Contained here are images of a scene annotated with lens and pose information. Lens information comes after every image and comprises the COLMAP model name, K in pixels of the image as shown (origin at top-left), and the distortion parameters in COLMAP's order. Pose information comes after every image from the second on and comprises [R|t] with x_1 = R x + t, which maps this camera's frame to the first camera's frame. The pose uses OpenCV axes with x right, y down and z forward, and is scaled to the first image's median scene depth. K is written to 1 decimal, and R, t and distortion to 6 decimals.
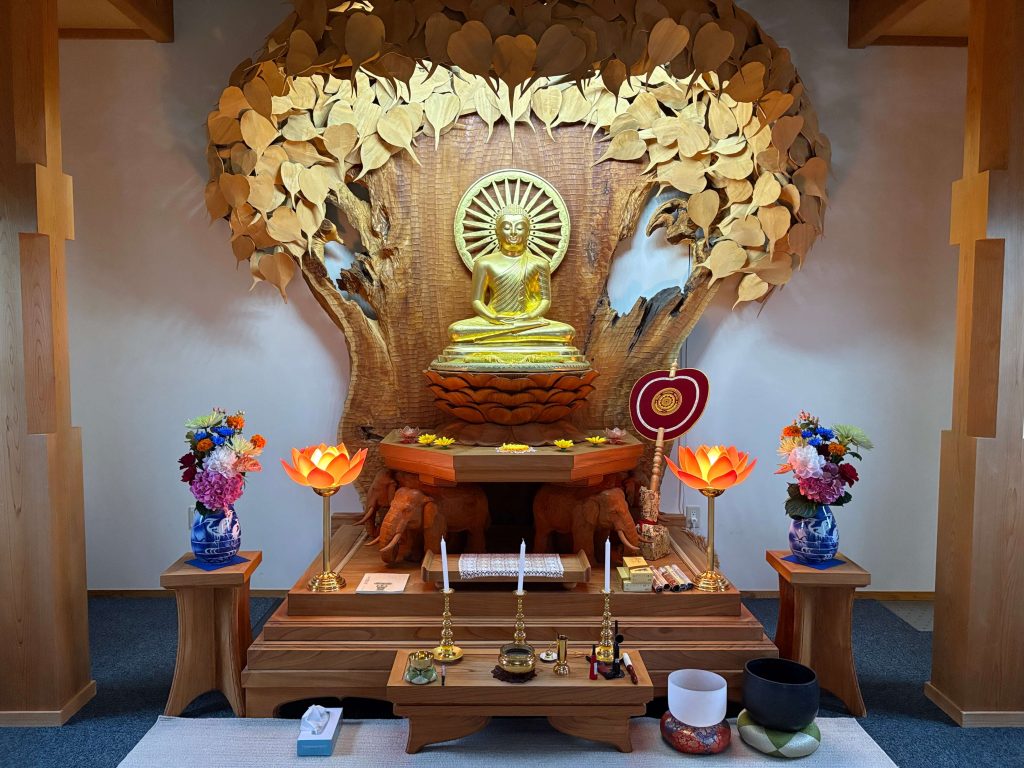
lens RADIAL K [[778.5, 0, 509.7], [0, 778.5, 385.6], [0, 0, 1]] dist [0.026742, -0.021109]
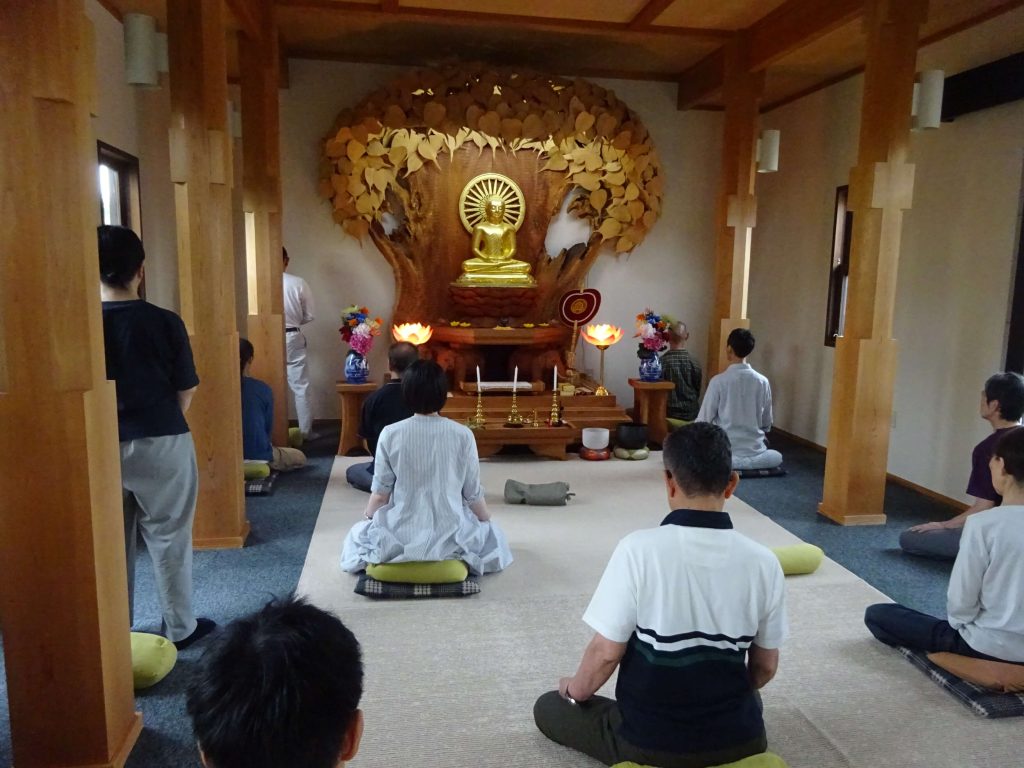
lens RADIAL K [[742.2, 0, 513.4], [0, 742.2, 384.9], [0, 0, 1]] dist [-0.022753, 0.000407]
pose [[0.988623, -0.008965, 0.150148, -0.215365], [-0.003159, 0.996764, 0.080318, 0.065055], [-0.150382, -0.079879, 0.985396, -0.718246]]
